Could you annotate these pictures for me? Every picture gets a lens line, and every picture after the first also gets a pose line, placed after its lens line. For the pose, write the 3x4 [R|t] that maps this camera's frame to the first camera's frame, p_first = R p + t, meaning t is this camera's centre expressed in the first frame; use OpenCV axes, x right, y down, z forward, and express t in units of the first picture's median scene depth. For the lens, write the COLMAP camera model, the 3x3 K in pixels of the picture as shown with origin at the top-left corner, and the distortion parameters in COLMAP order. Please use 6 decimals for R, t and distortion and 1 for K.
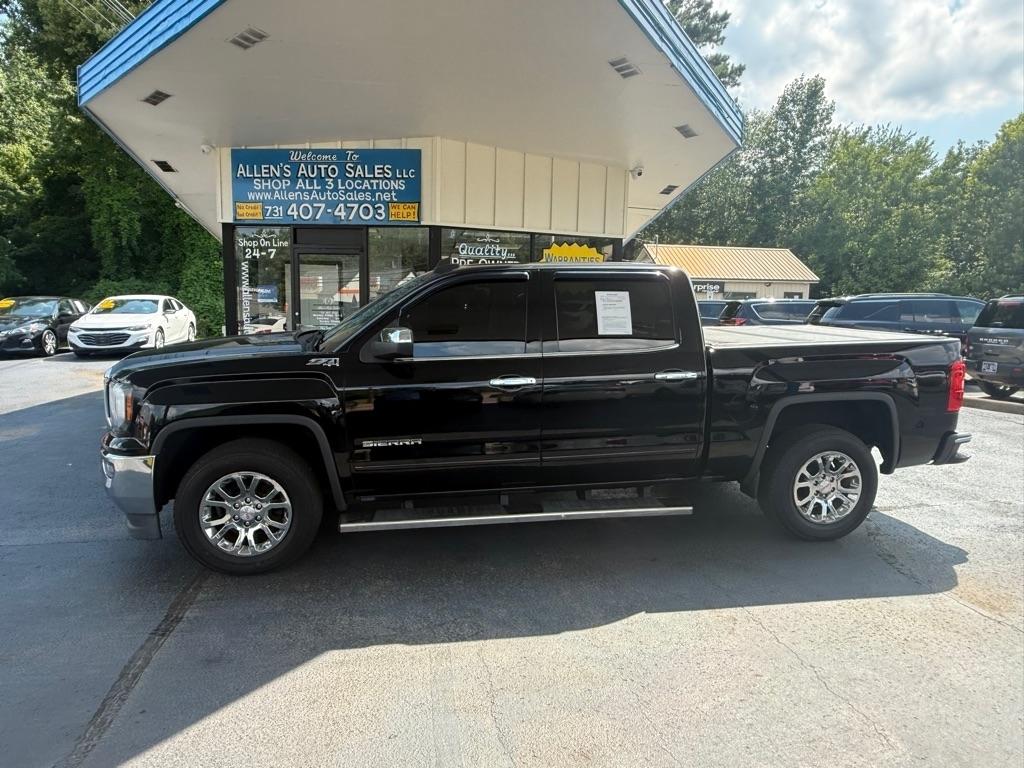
lens RADIAL K [[649.2, 0, 512.0], [0, 649.2, 384.0], [0, 0, 1]] dist [-0.002397, 0.002548]
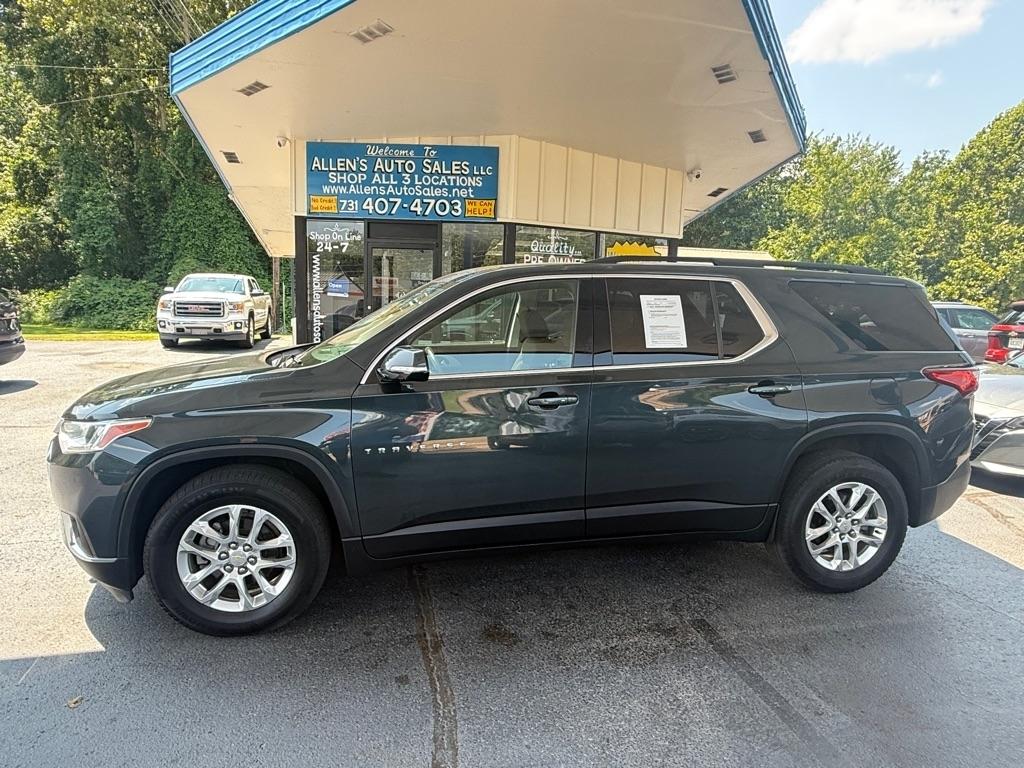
lens RADIAL K [[644.1, 0, 512.0], [0, 644.1, 384.0], [0, 0, 1]] dist [0.000426, 0.002231]
pose [[0.998357, 0.004588, 0.057123, -0.171759], [-0.004786, 0.999983, 0.003329, 0.005829], [-0.057106, -0.003597, 0.998362, -0.009292]]
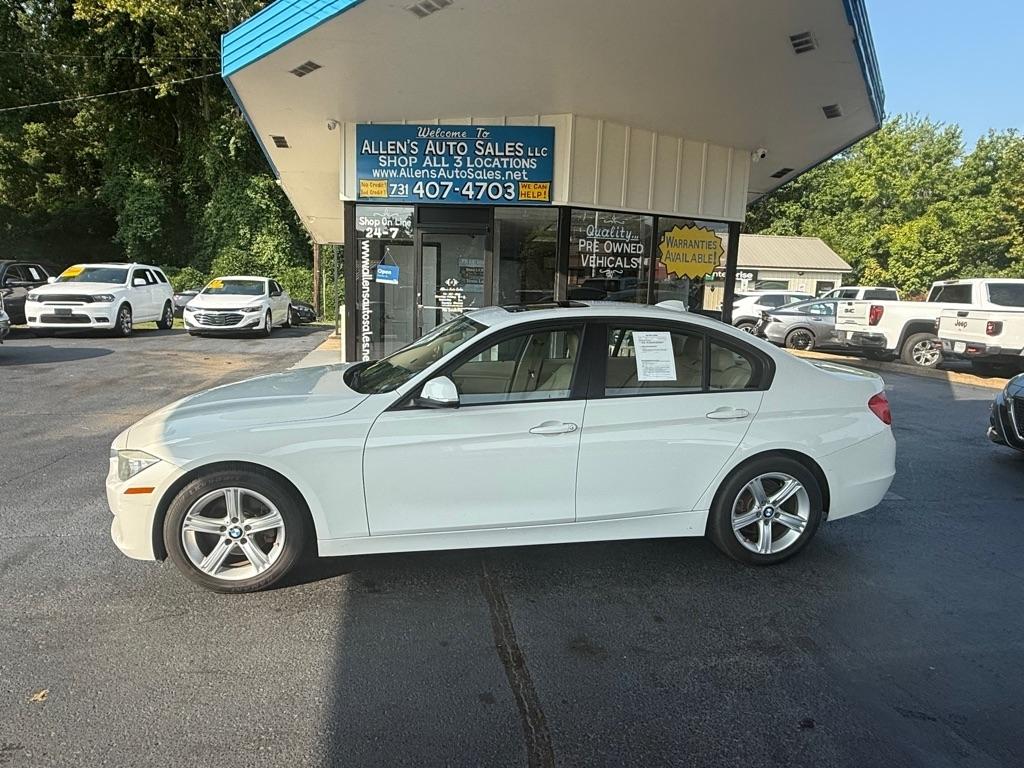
lens RADIAL K [[649.2, 0, 512.0], [0, 649.2, 384.0], [0, 0, 1]] dist [-0.002397, 0.002548]
pose [[0.999939, 0.010760, 0.002657, -0.197897], [-0.010812, 0.999733, 0.020442, 0.004435], [-0.002436, -0.020469, 0.999788, 0.019052]]
